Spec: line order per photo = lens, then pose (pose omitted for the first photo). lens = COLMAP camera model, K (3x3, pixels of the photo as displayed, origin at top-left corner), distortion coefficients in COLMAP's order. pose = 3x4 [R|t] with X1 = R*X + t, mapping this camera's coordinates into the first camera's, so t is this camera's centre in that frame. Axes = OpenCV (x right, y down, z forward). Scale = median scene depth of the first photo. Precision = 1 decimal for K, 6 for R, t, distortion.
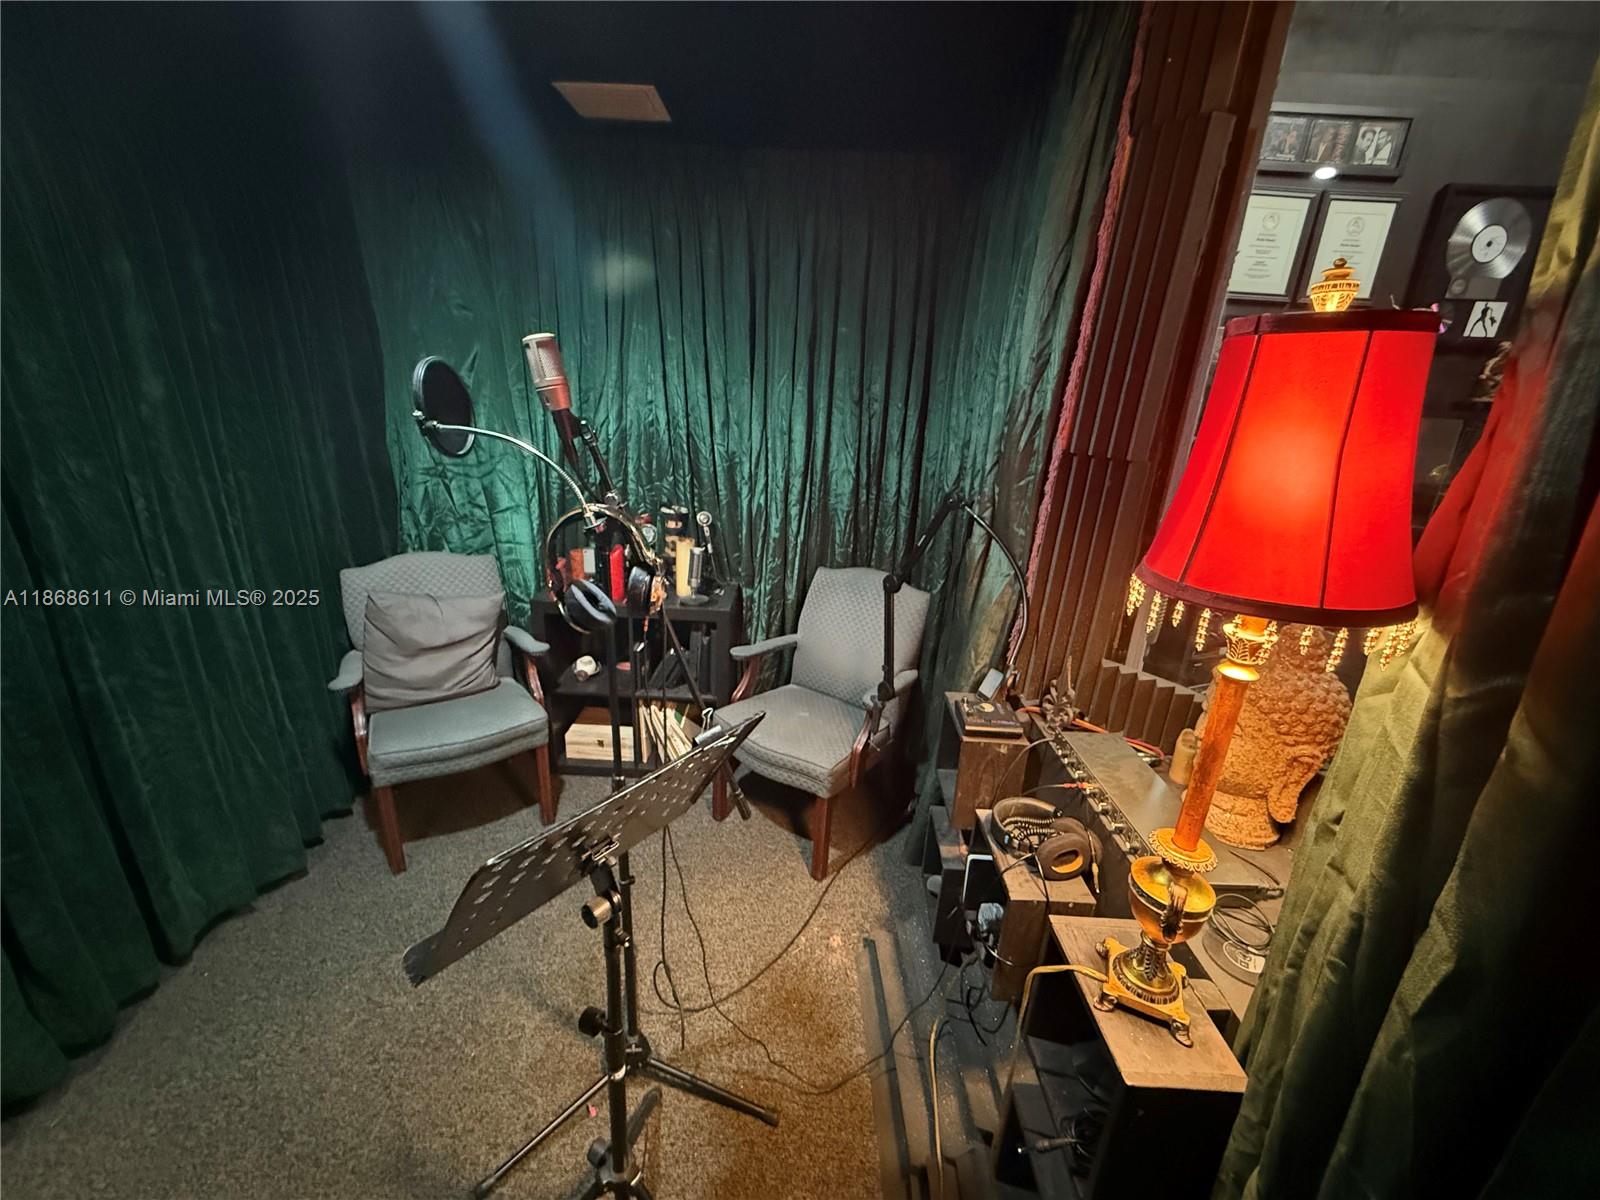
lens RADIAL K [[637.0, 0, 804.4], [0, 637.0, 612.0], [0, 0, 1]] dist [-0.000948, 0.000105]
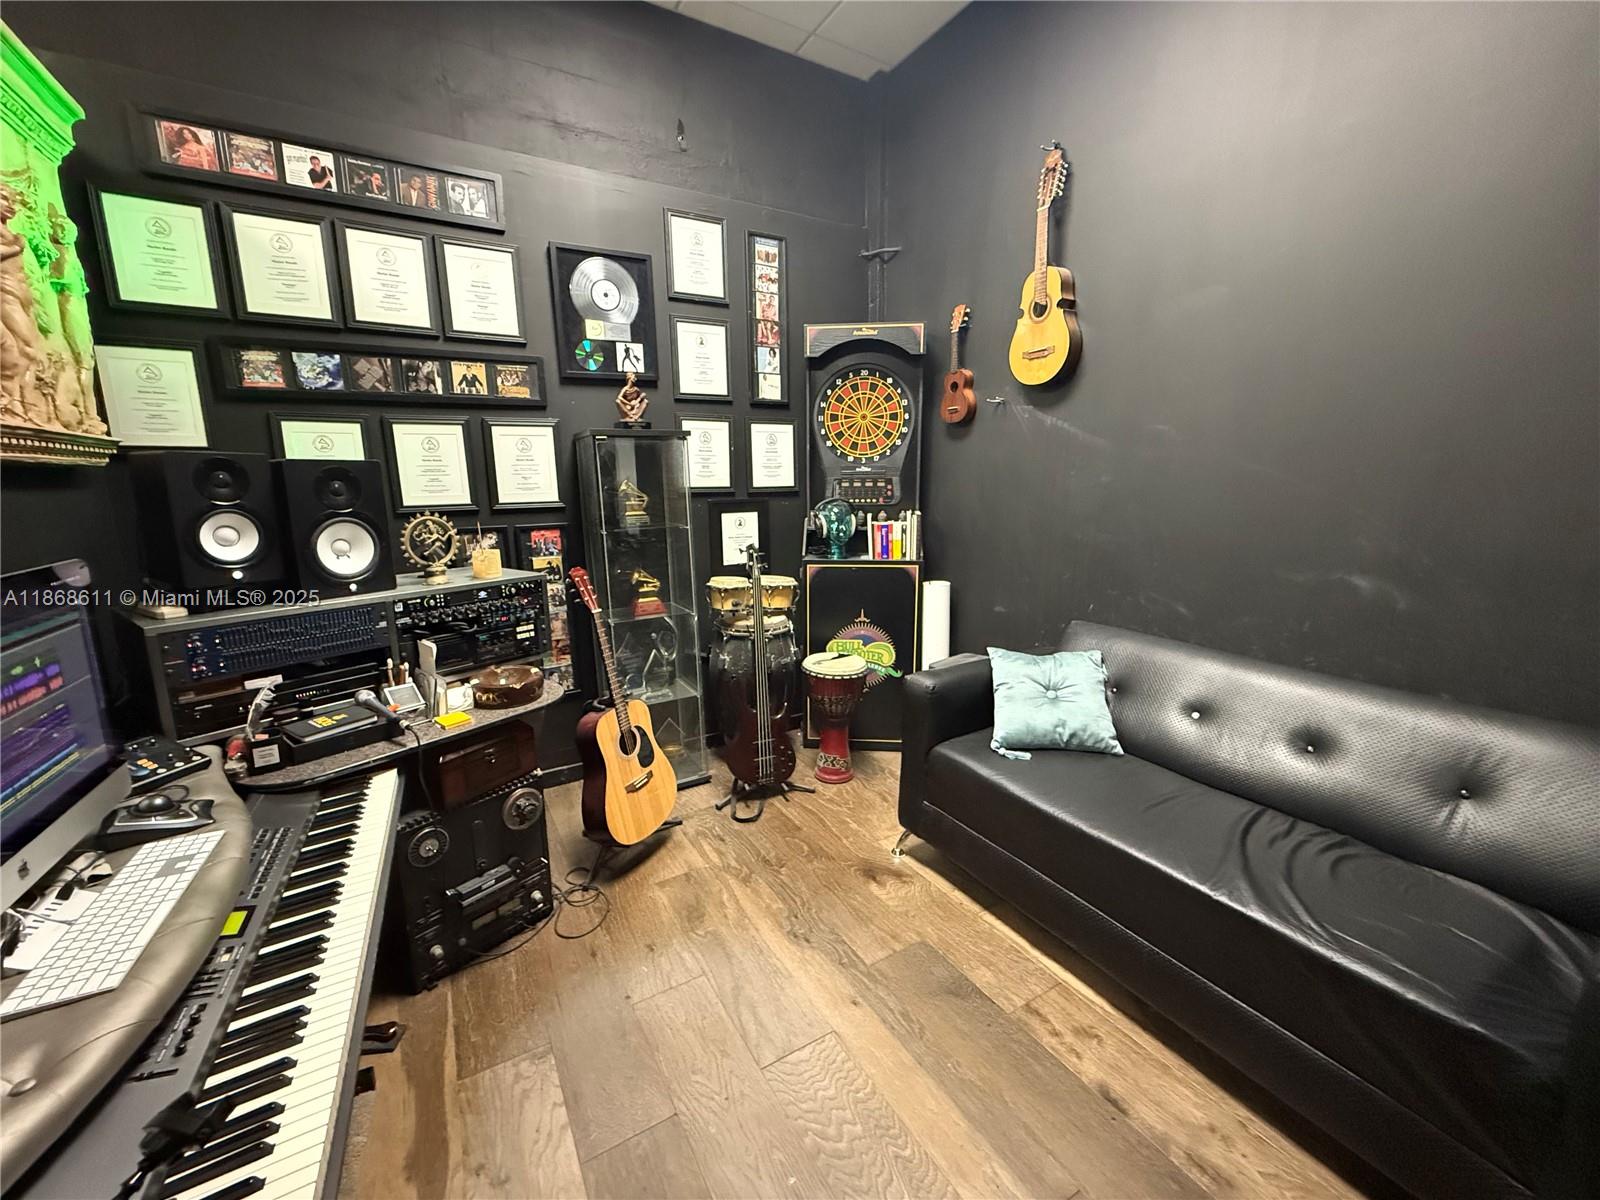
lens RADIAL K [[637.0, 0, 792.1], [0, 637.0, 599.5], [0, 0, 1]] dist [-0.000948, 0.000105]
pose [[0.850188, -0.159402, 0.501769, 0.693069], [0.232852, 0.968629, -0.086826, 0.146262], [-0.472187, 0.190656, 0.860633, -0.062999]]
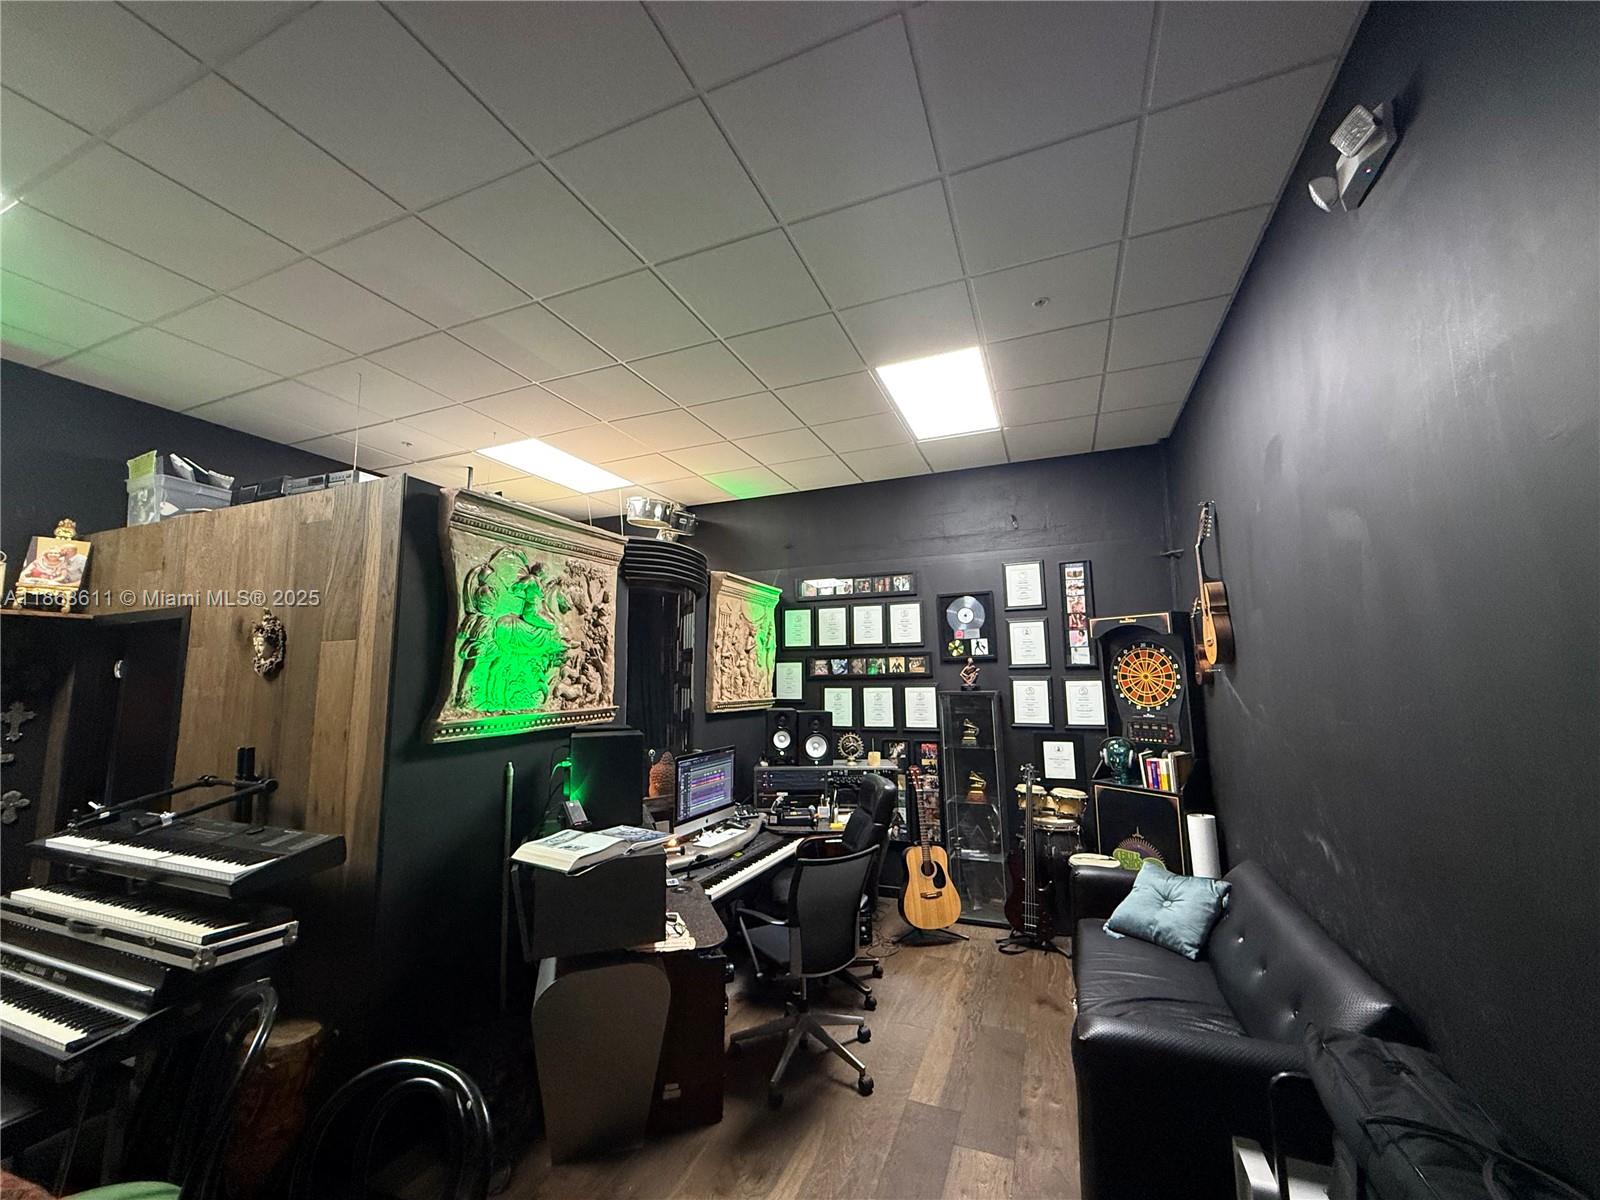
lens RADIAL K [[637.0, 0, 793.4], [0, 637.0, 599.5], [0, 0, 1]] dist [-0.000948, 0.000105]
pose [[0.930771, -0.105046, -0.350186, 1.296640], [-0.070008, 0.888899, -0.452721, 0.380934], [0.358837, 0.445896, 0.820008, -0.983010]]
